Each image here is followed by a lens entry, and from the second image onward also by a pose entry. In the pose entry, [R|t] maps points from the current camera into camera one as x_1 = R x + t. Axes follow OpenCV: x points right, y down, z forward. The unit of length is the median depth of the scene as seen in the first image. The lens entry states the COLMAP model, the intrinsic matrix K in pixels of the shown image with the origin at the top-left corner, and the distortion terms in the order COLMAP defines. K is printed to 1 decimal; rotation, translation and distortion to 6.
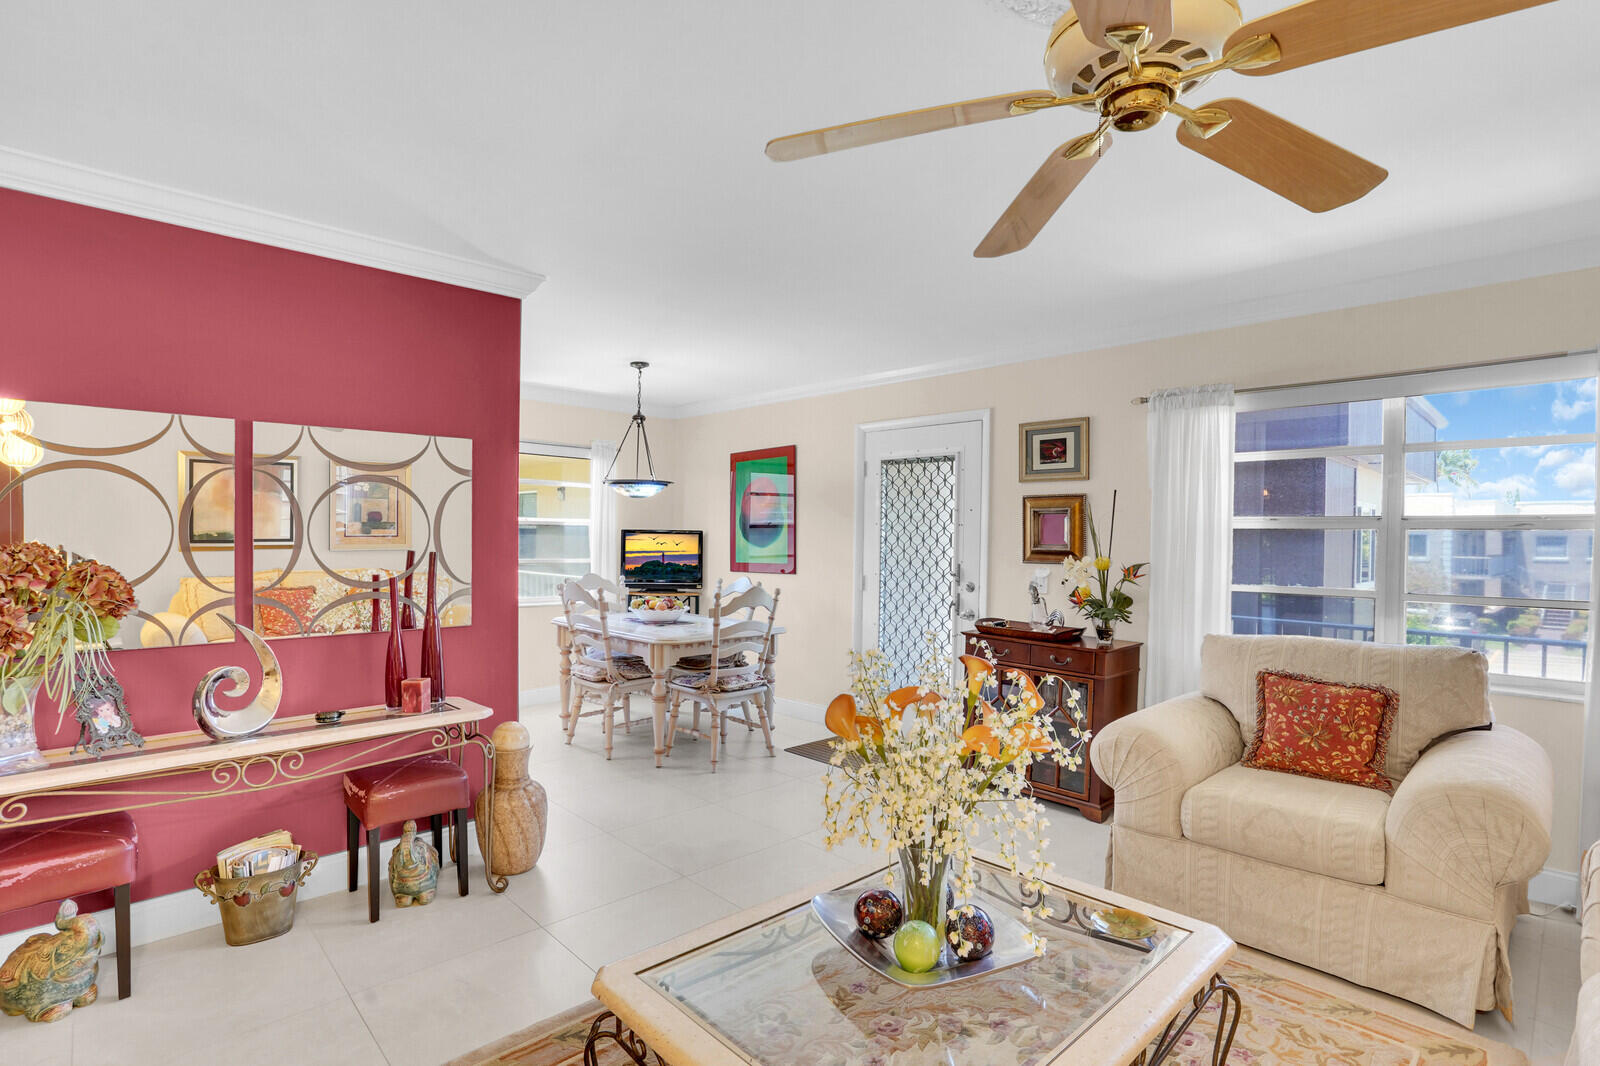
lens RADIAL K [[789.4, 0, 802.0], [0, 789.4, 549.1], [0, 0, 1]] dist [-0.000990, 0.002169]
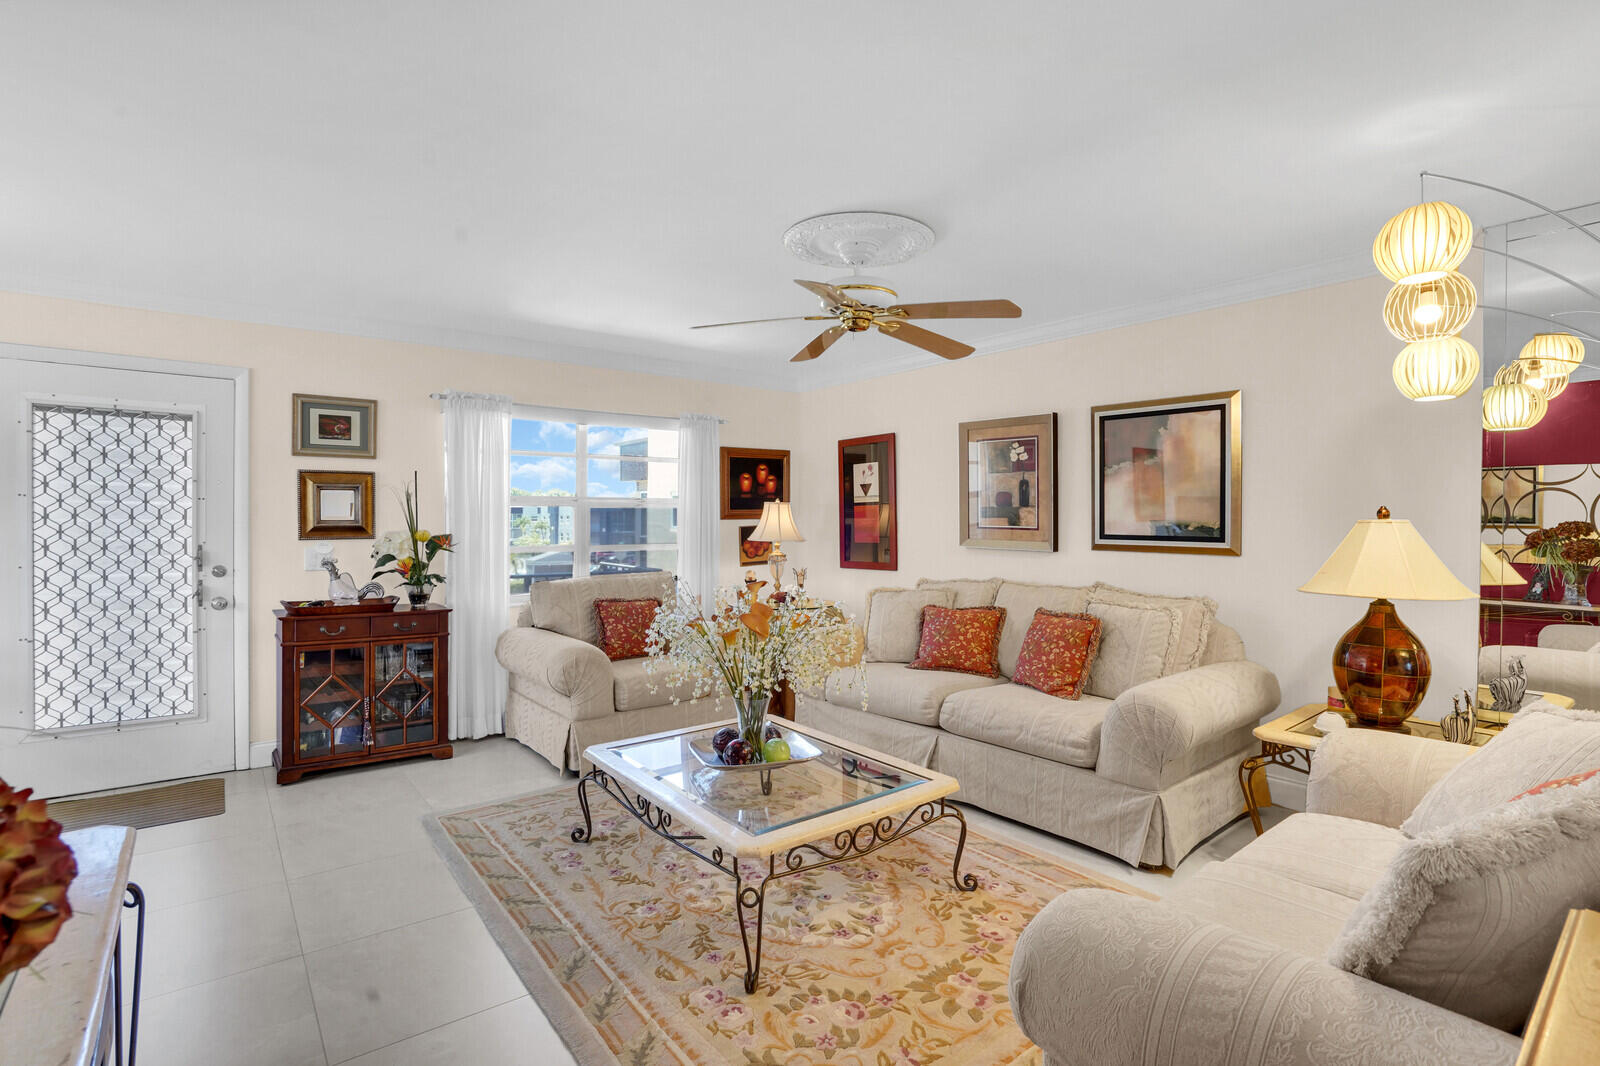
lens RADIAL K [[789.4, 0, 796.9], [0, 789.4, 519.7], [0, 0, 1]] dist [-0.000990, 0.002169]
pose [[0.125215, -0.010022, 0.992079, -0.599323], [0.017637, 0.999813, 0.007874, -0.004152], [-0.991973, 0.016511, 0.125368, 0.290186]]
